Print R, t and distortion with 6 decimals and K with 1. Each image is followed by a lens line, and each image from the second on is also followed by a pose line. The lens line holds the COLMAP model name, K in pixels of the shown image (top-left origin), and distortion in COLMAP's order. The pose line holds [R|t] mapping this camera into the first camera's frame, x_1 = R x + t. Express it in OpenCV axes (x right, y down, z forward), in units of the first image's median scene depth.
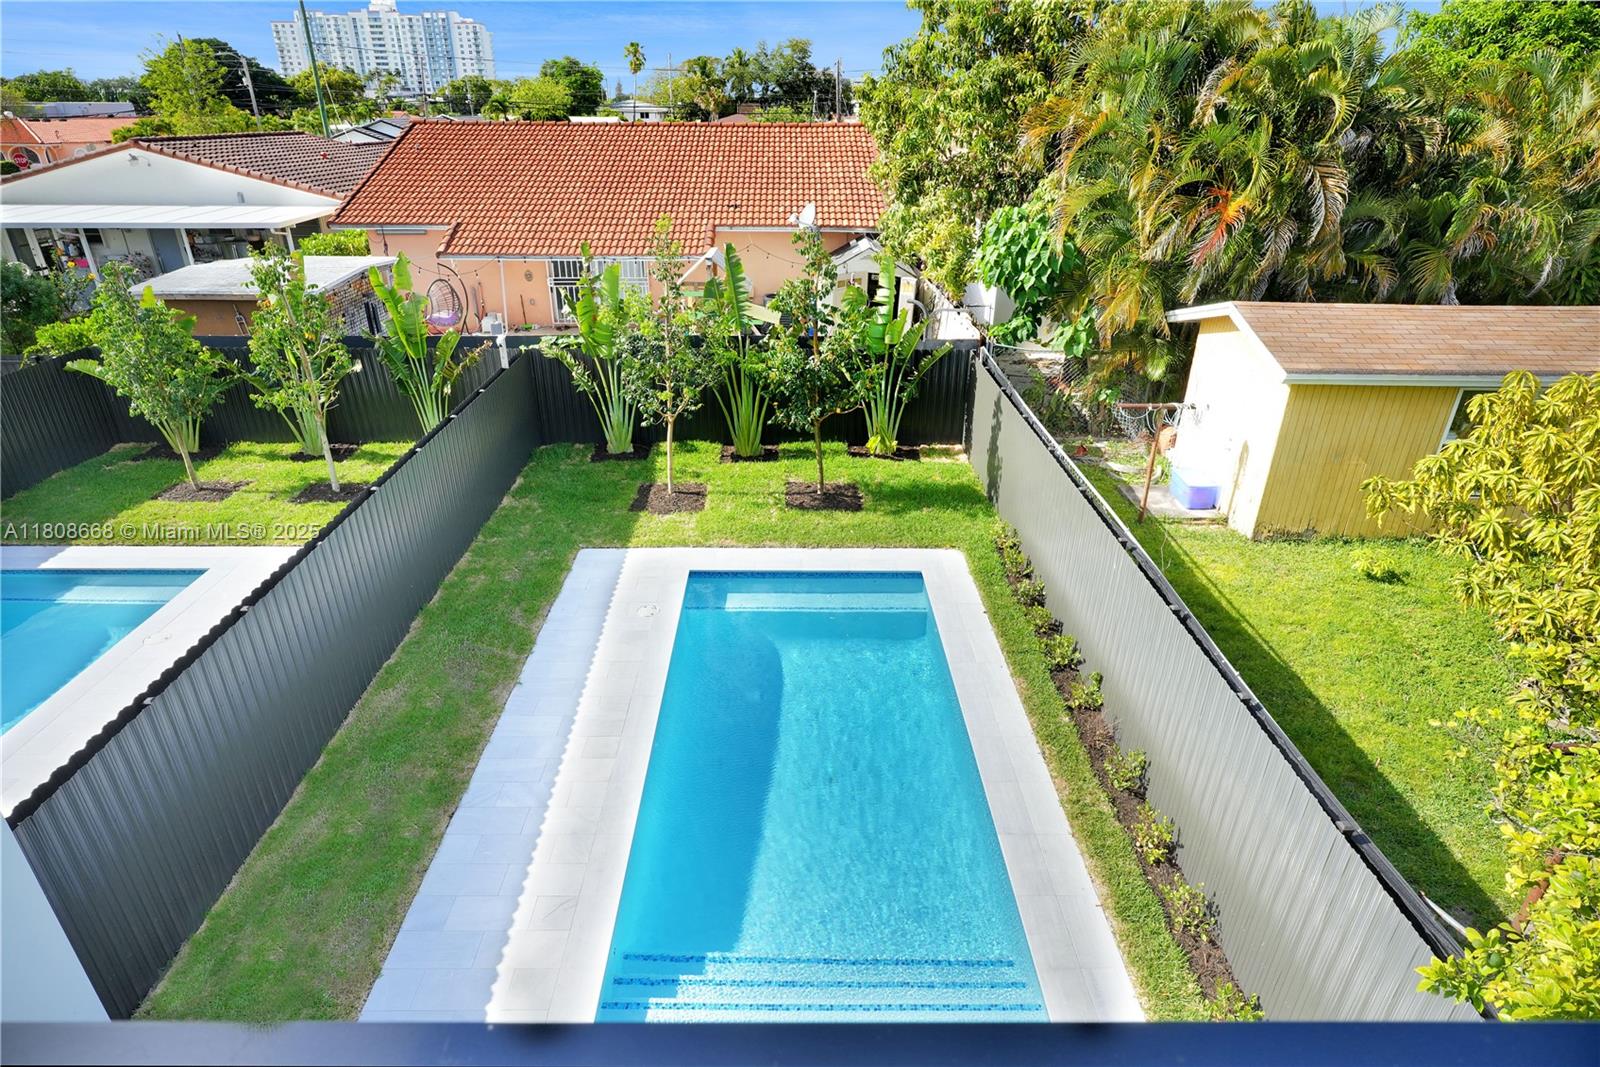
lens RADIAL K [[867.0, 0, 800.0], [0, 867.0, 533.5], [0, 0, 1]] dist [-0.000186, -0.000165]
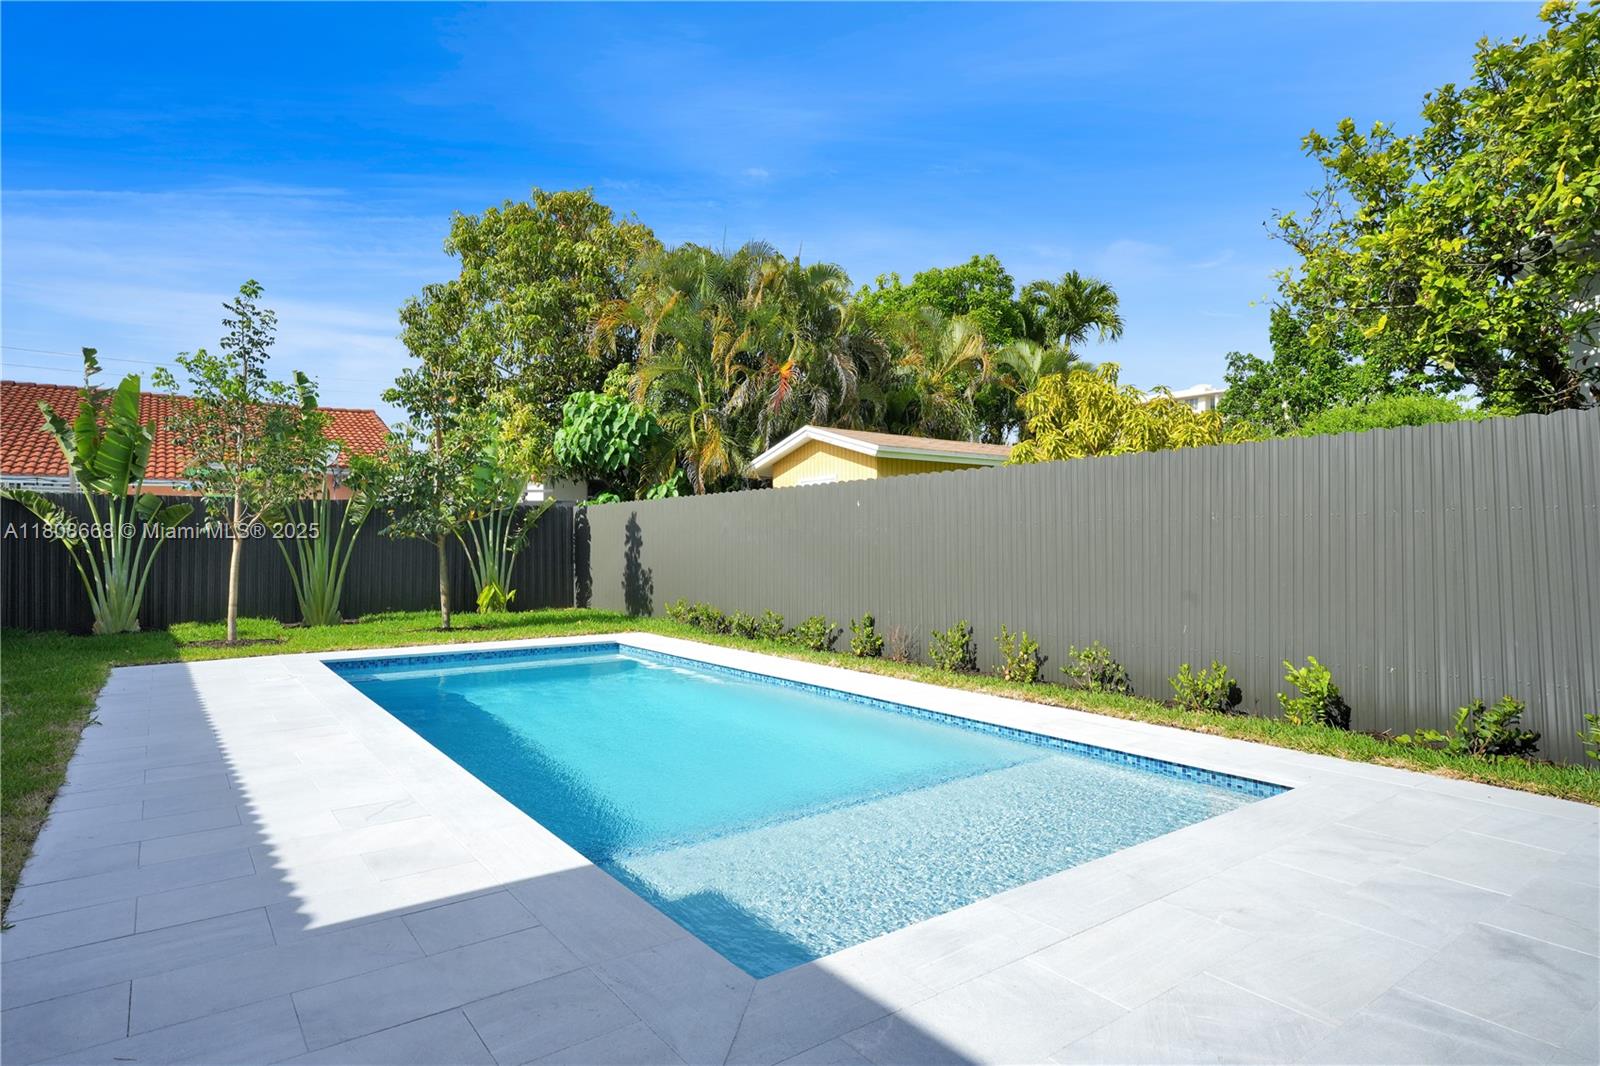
lens RADIAL K [[867.0, 0, 800.0], [0, 867.0, 533.0], [0, 0, 1]] dist [-0.000186, -0.000165]
pose [[0.807645, 0.001647, 0.589667, -0.173362], [0.262137, 0.894748, -0.361538, 0.232476], [-0.528199, 0.446568, 0.722207, 0.161803]]
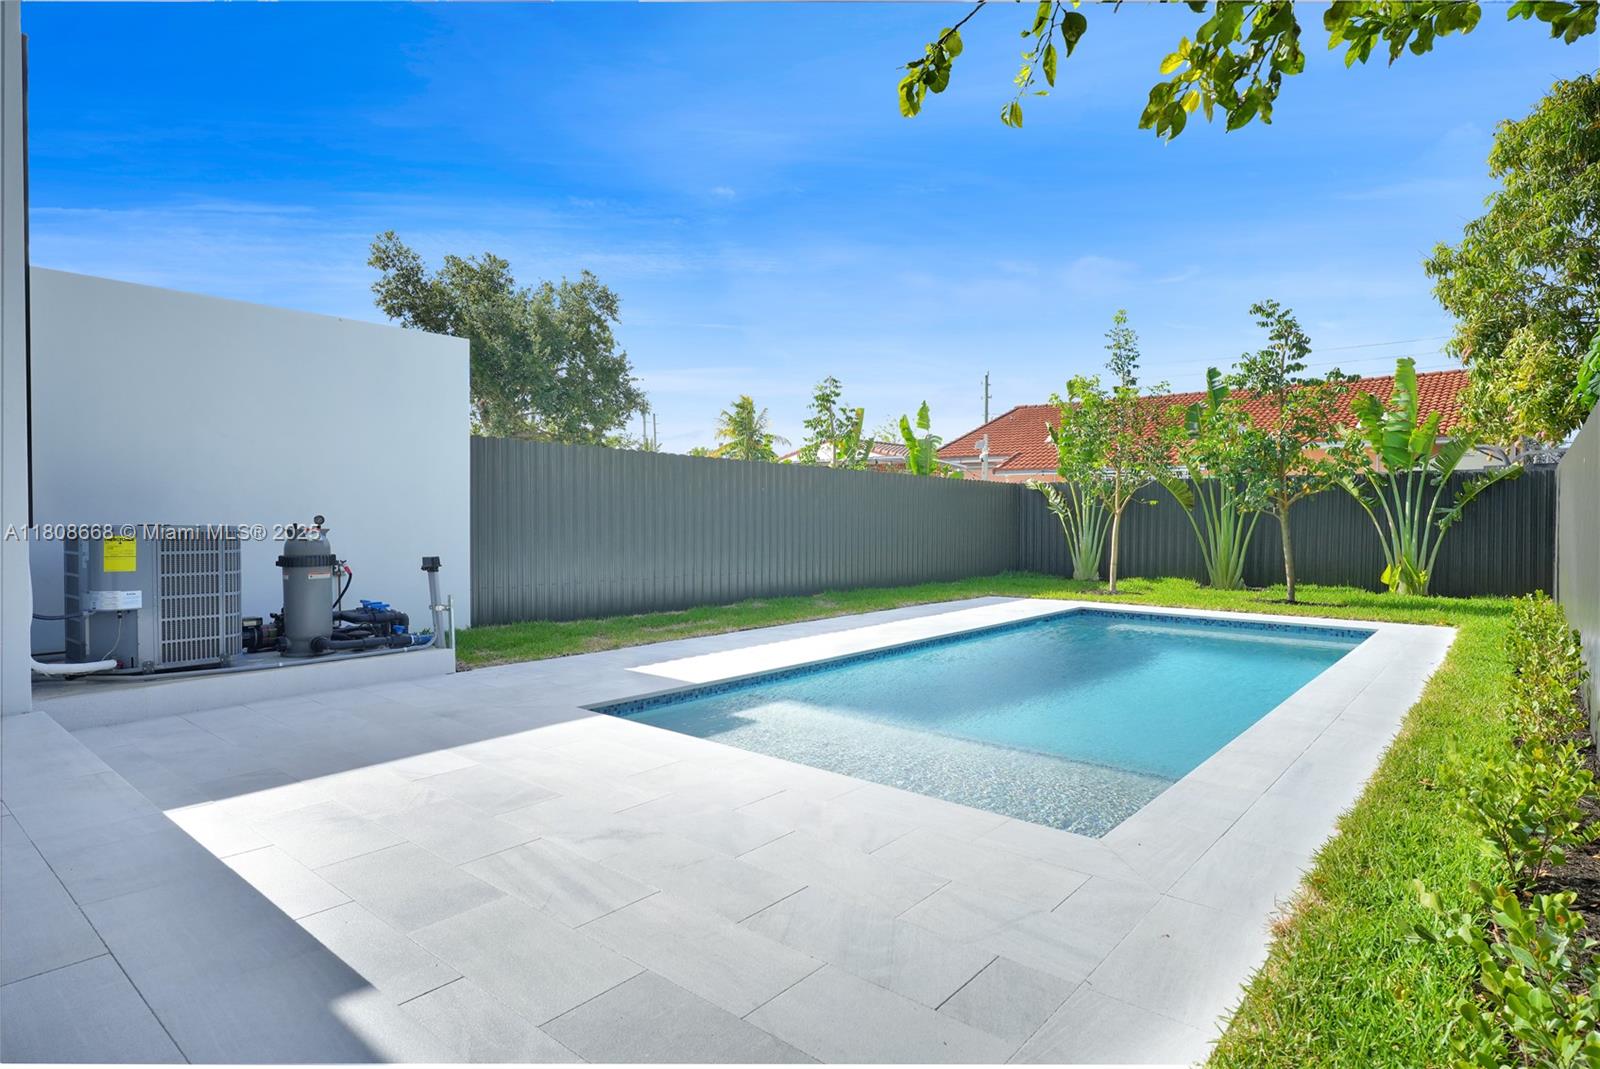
lens RADIAL K [[870.0, 0, 786.2], [0, 870.0, 527.3], [0, 0, 1]] dist [0.002410, 0.001175]
pose [[0.752864, 0.006574, -0.658144, 0.187699], [-0.287623, 0.902703, -0.320001, 0.266506], [0.592004, 0.430215, 0.681503, 0.094531]]
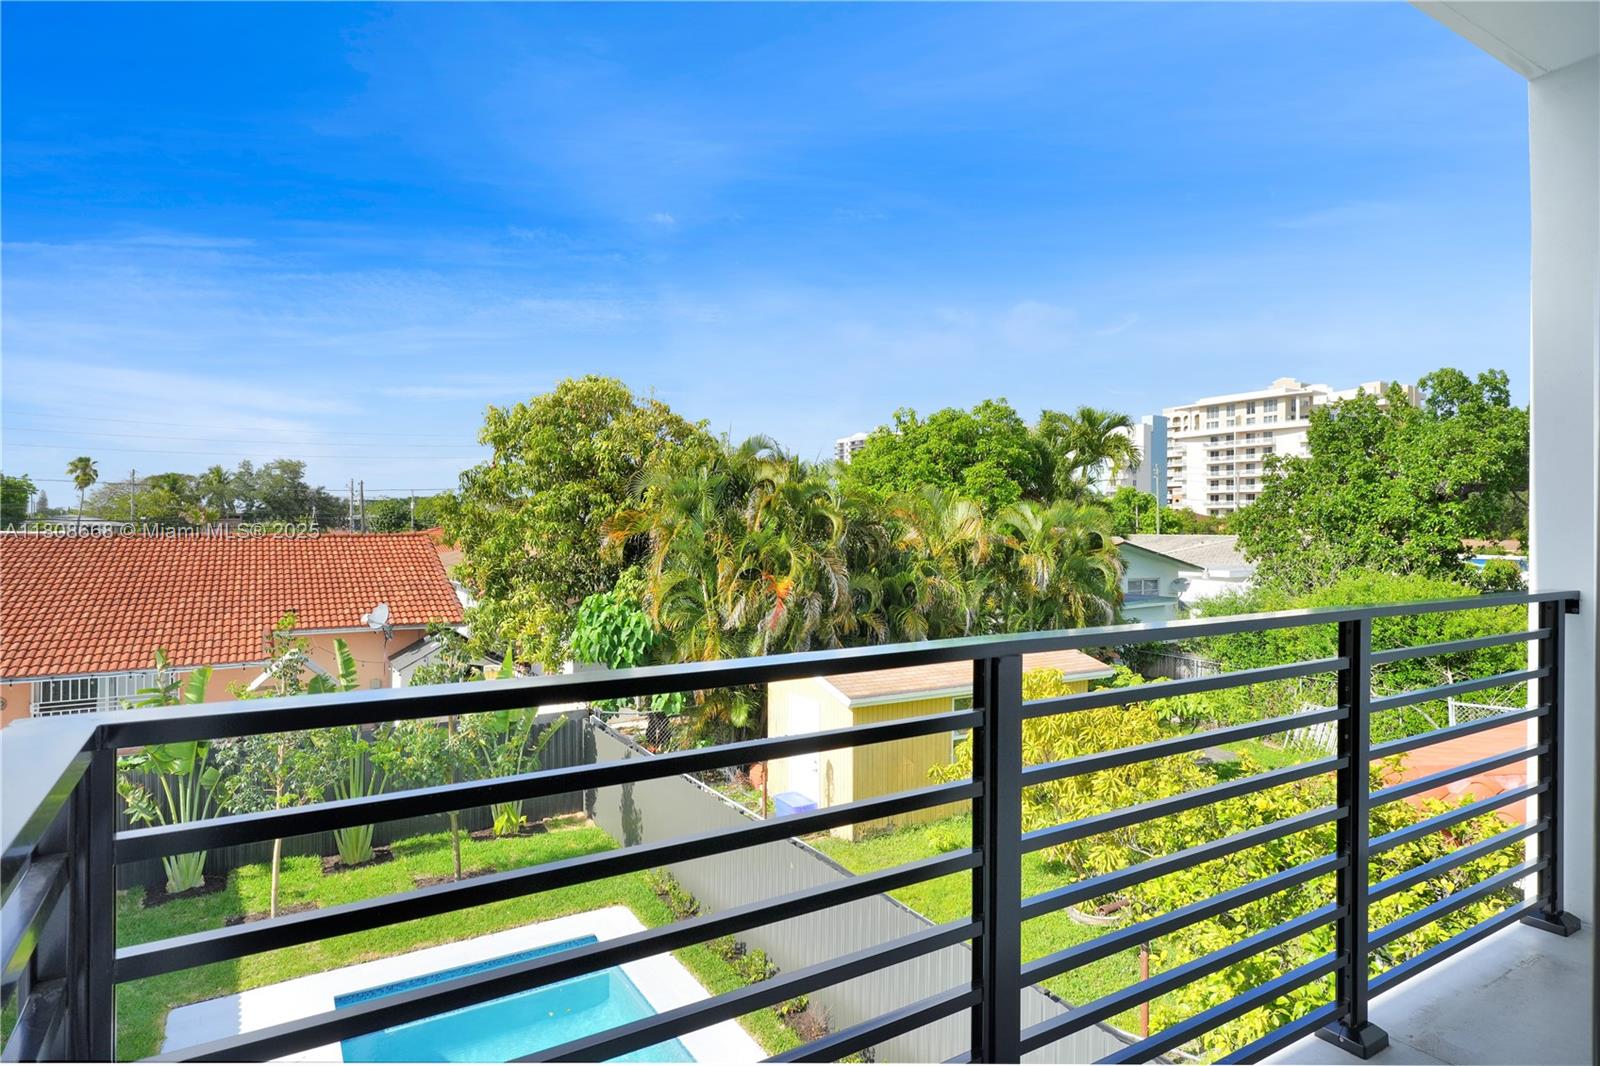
lens RADIAL K [[870.0, 0, 786.2], [0, 870.0, 525.8], [0, 0, 1]] dist [0.002410, 0.001175]
pose [[0.857984, 0.000086, 0.513676, -0.141676], [0.225506, 0.898422, -0.376808, 0.037771], [-0.461531, 0.439132, 0.770813, -0.061064]]
